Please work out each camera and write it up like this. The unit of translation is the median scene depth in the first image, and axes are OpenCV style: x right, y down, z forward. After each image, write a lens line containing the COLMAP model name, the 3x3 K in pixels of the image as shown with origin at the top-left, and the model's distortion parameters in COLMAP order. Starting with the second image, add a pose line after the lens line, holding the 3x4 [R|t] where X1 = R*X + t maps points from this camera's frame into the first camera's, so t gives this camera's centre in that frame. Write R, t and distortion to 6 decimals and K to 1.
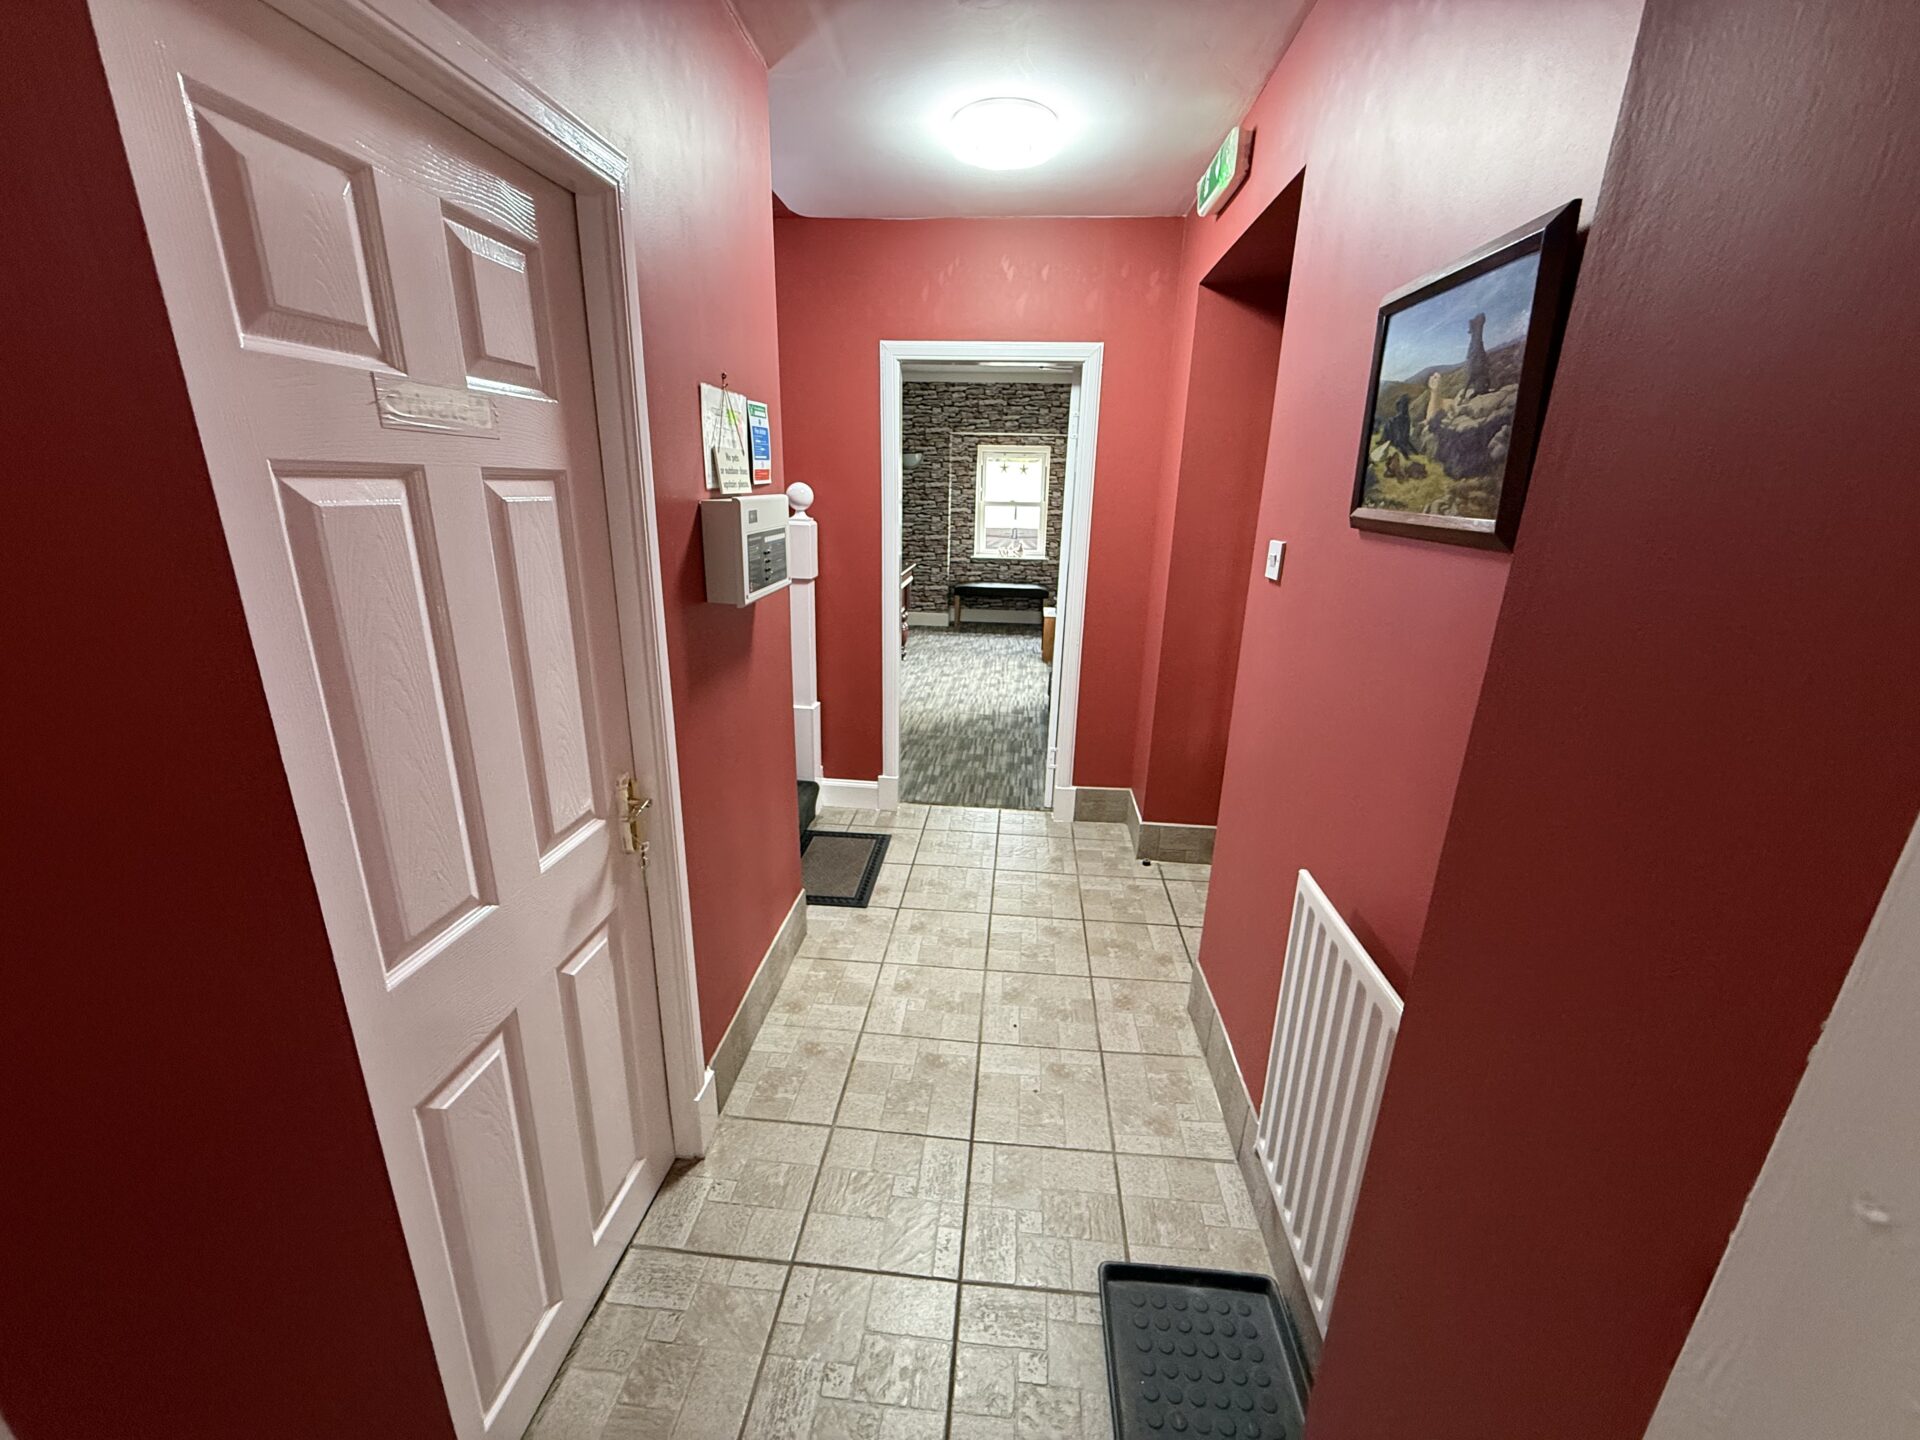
lens RADIAL K [[761.8, 0, 960.0], [0, 761.8, 720.0], [0, 0, 1]] dist [-0.002579, -0.000192]
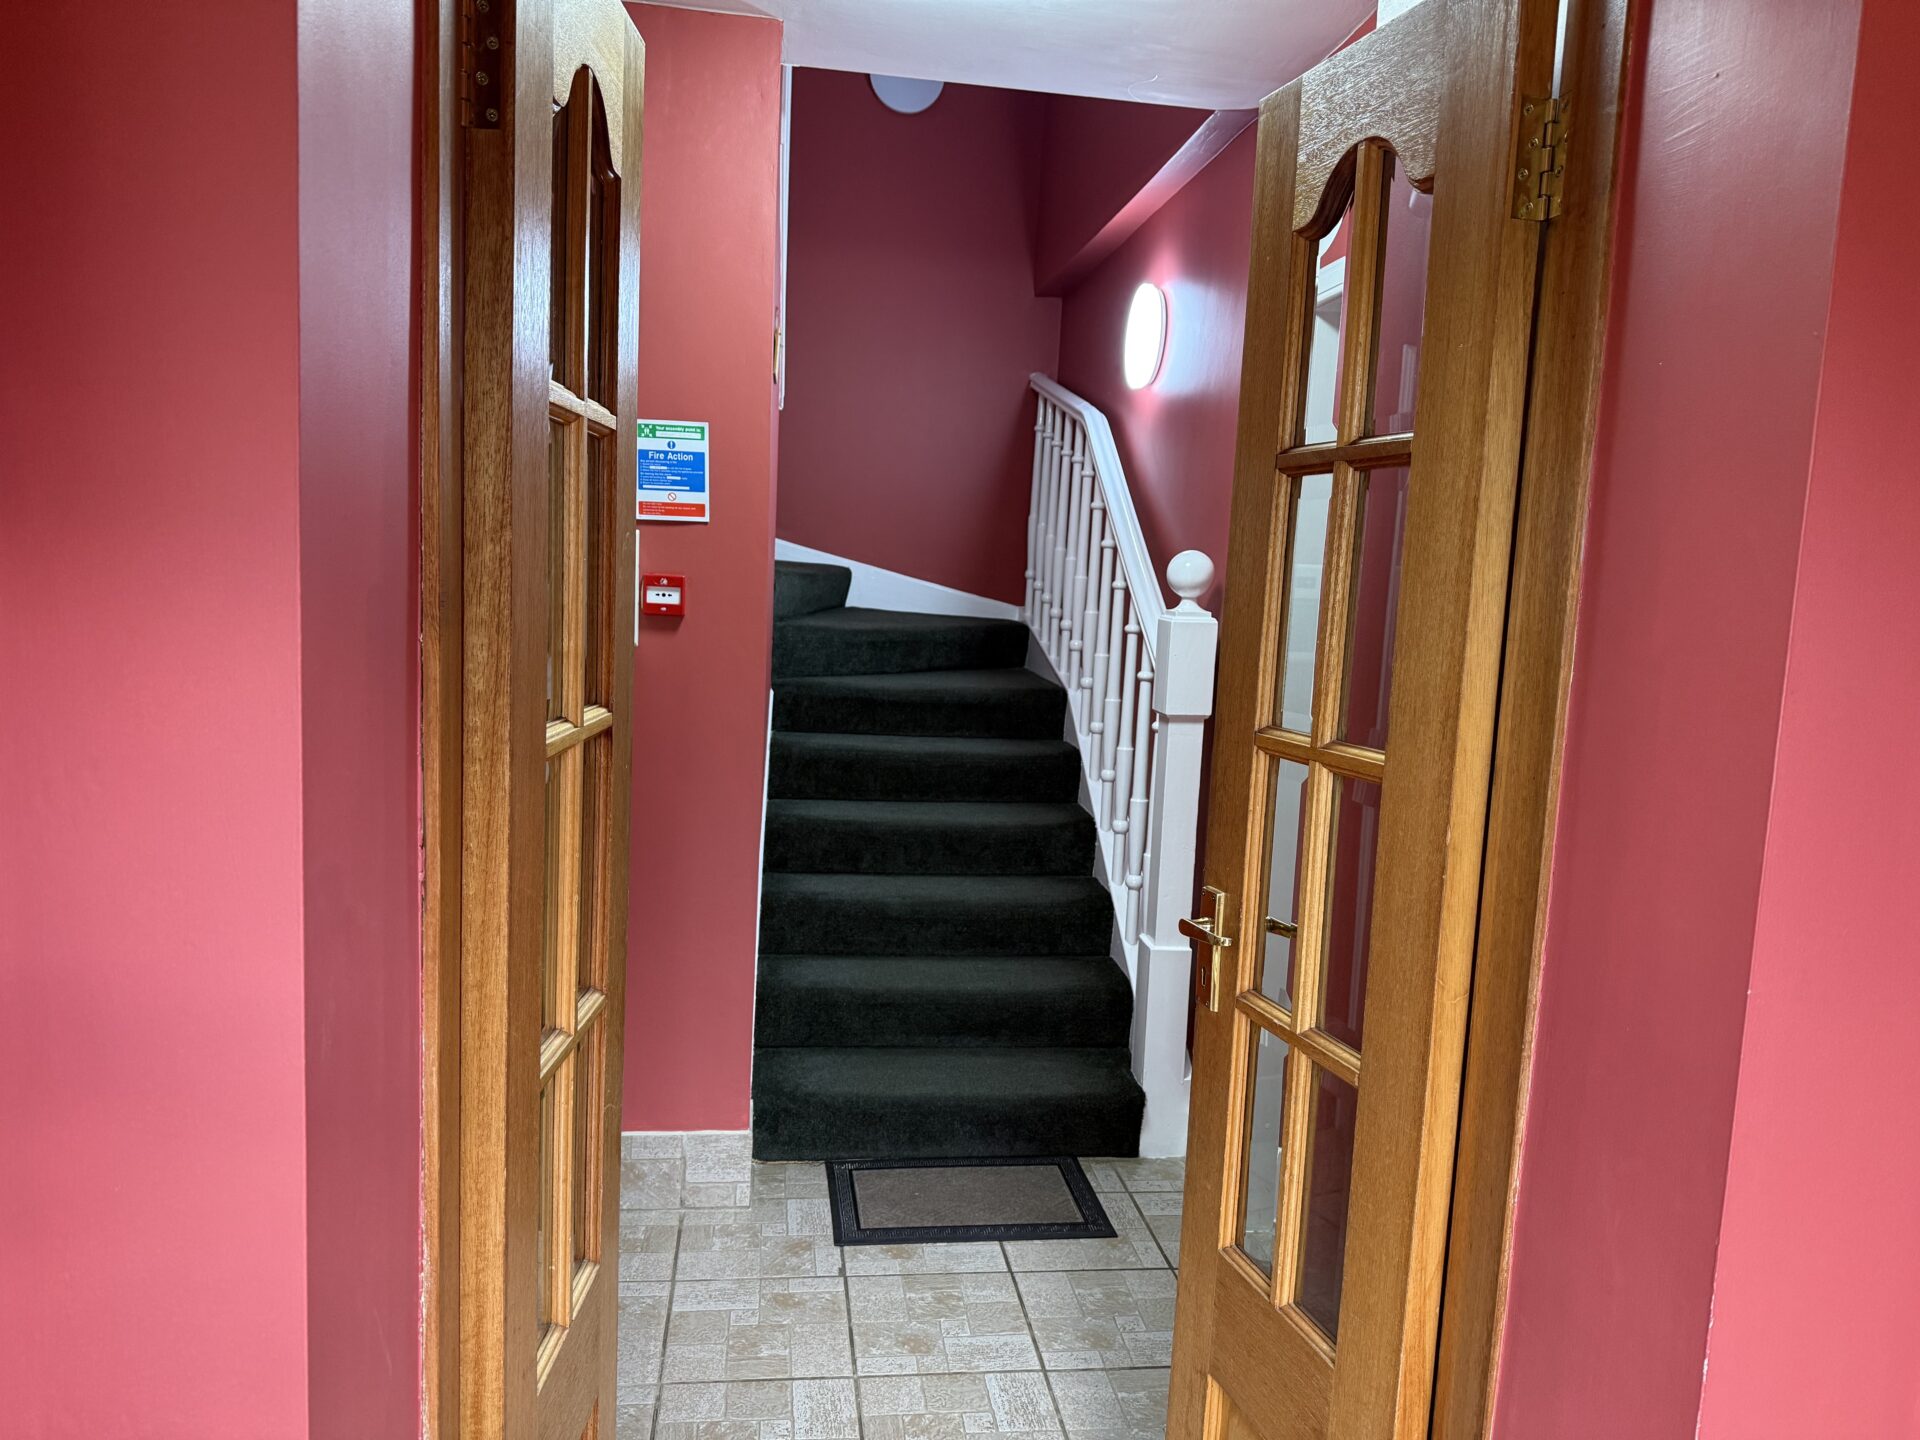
lens RADIAL K [[1344.7, 0, 960.0], [0, 1344.7, 720.0], [0, 0, 1]] dist [0.092054, -0.000193]
pose [[0.224739, 0.096940, -0.969585, 1.046340], [-0.331446, 0.943312, 0.017488, -0.211154], [0.916317, 0.317434, 0.244129, 0.882224]]
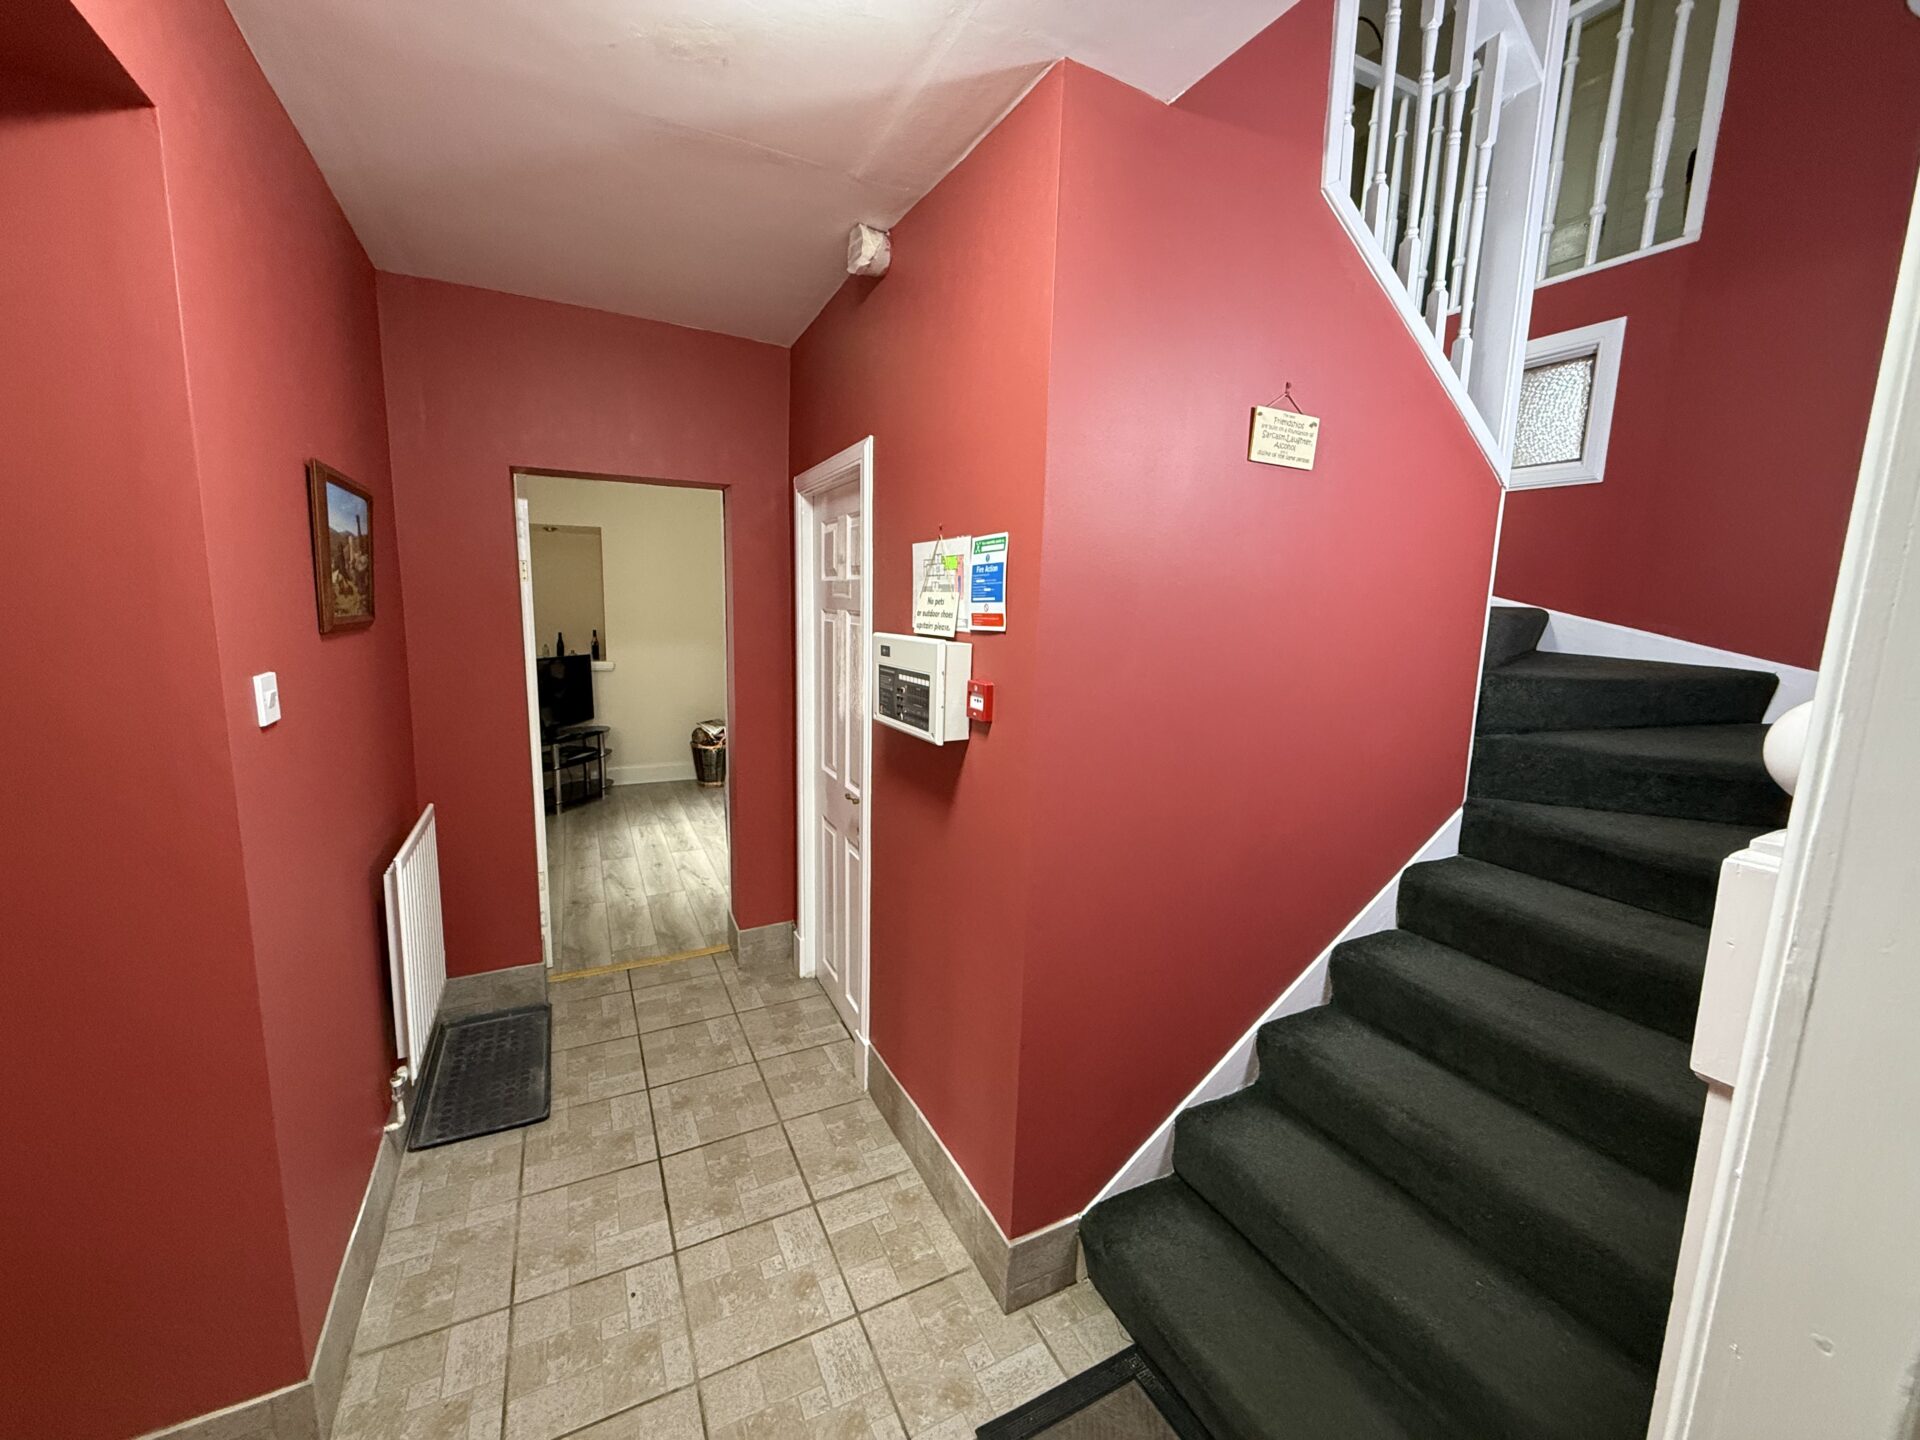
lens RADIAL K [[761.8, 0, 960.0], [0, 761.8, 720.0], [0, 0, 1]] dist [-0.002579, -0.000192]
pose [[-0.848876, 0.034944, -0.527436, 0.172704], [-0.201684, 0.900914, 0.384287, -0.470466], [0.488603, 0.432588, -0.757717, 1.455704]]
